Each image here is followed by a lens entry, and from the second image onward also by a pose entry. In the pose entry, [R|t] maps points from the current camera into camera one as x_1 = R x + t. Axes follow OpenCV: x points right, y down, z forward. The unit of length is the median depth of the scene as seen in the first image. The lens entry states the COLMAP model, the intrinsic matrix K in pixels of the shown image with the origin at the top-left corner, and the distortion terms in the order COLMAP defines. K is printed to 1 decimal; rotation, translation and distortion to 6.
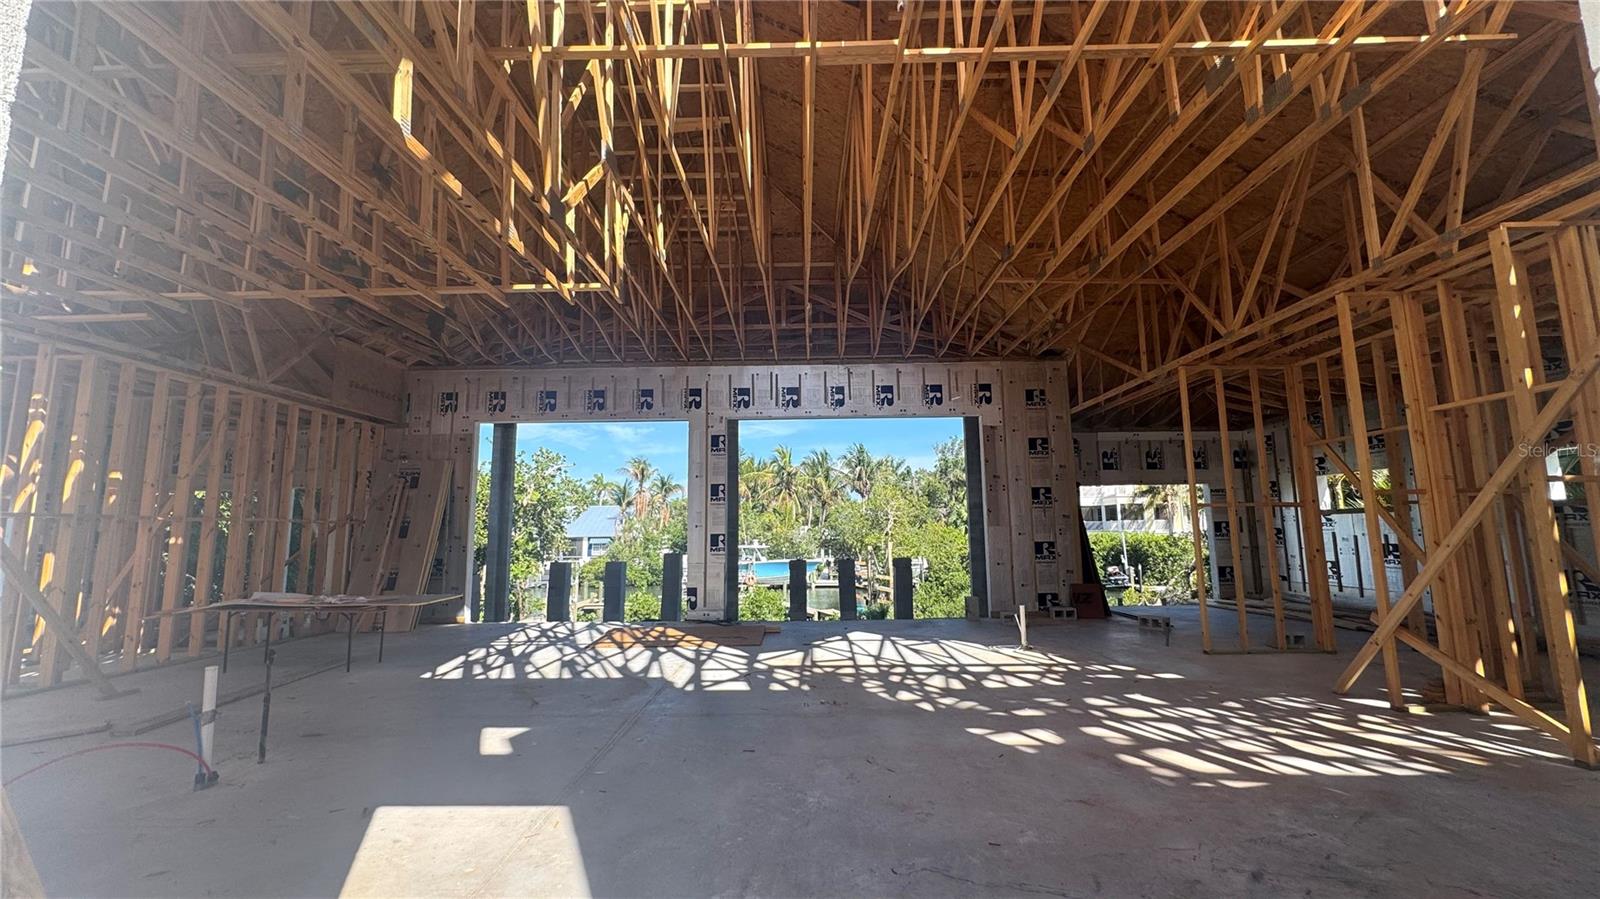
lens RADIAL K [[635.9, 0, 800.3], [0, 635.9, 449.8], [0, 0, 1]] dist [-0.004534, 0.000175]
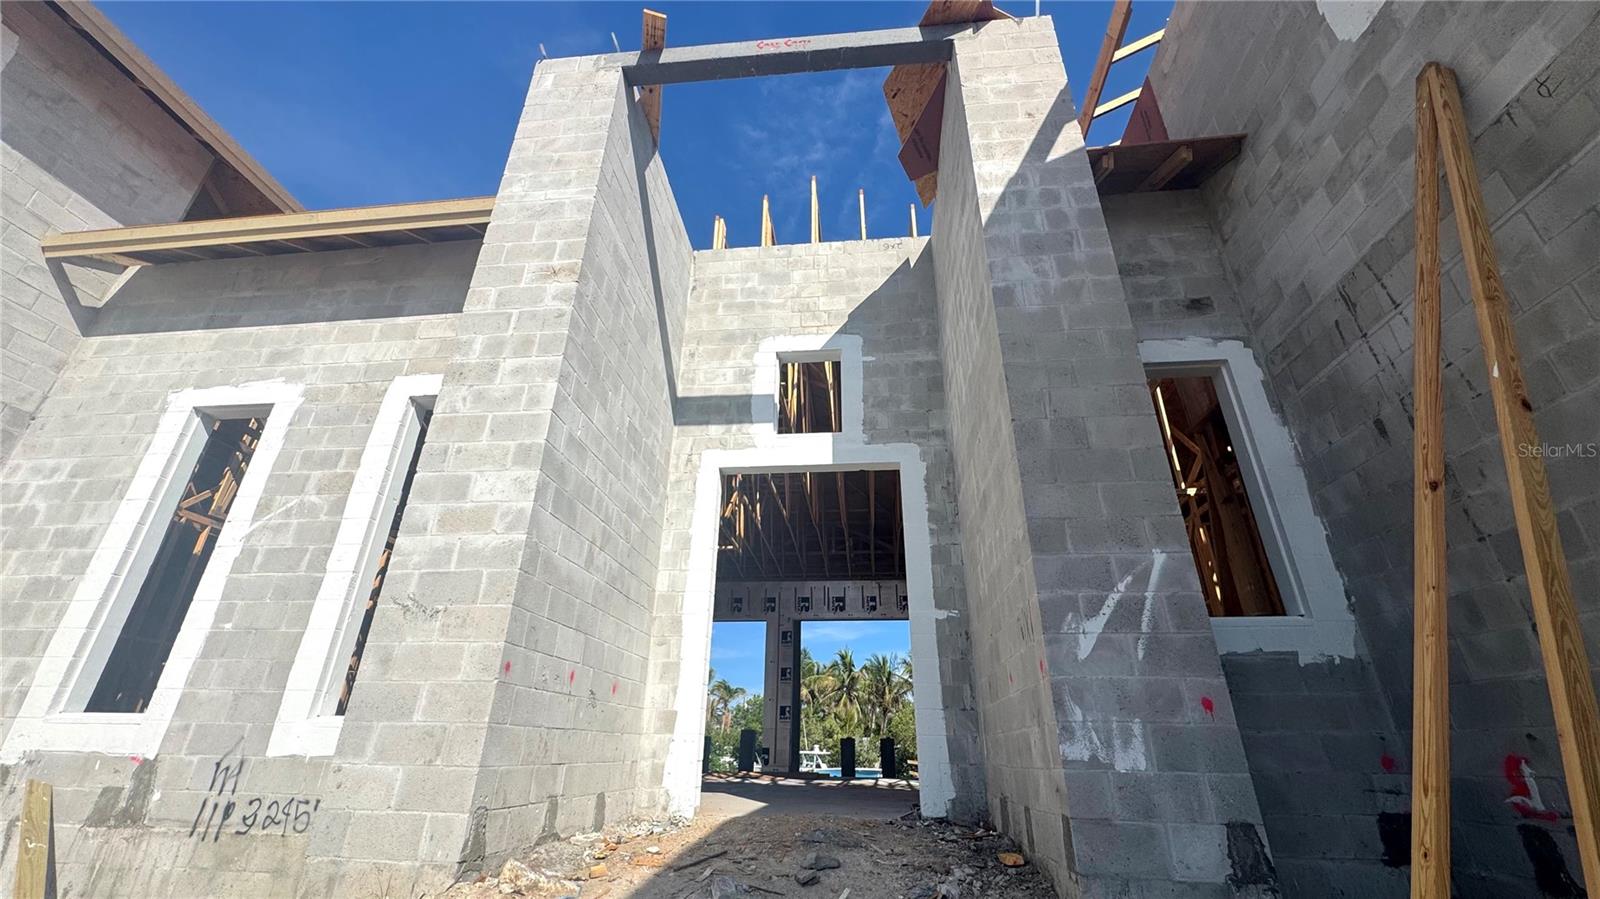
lens RADIAL K [[635.9, 0, 802.3], [0, 635.9, 451.0], [0, 0, 1]] dist [-0.004534, 0.000175]
pose [[0.995521, -0.018723, -0.092668, 0.042353], [-0.010633, 0.951801, -0.306533, 0.027479], [0.093941, 0.306146, 0.947338, -0.445654]]
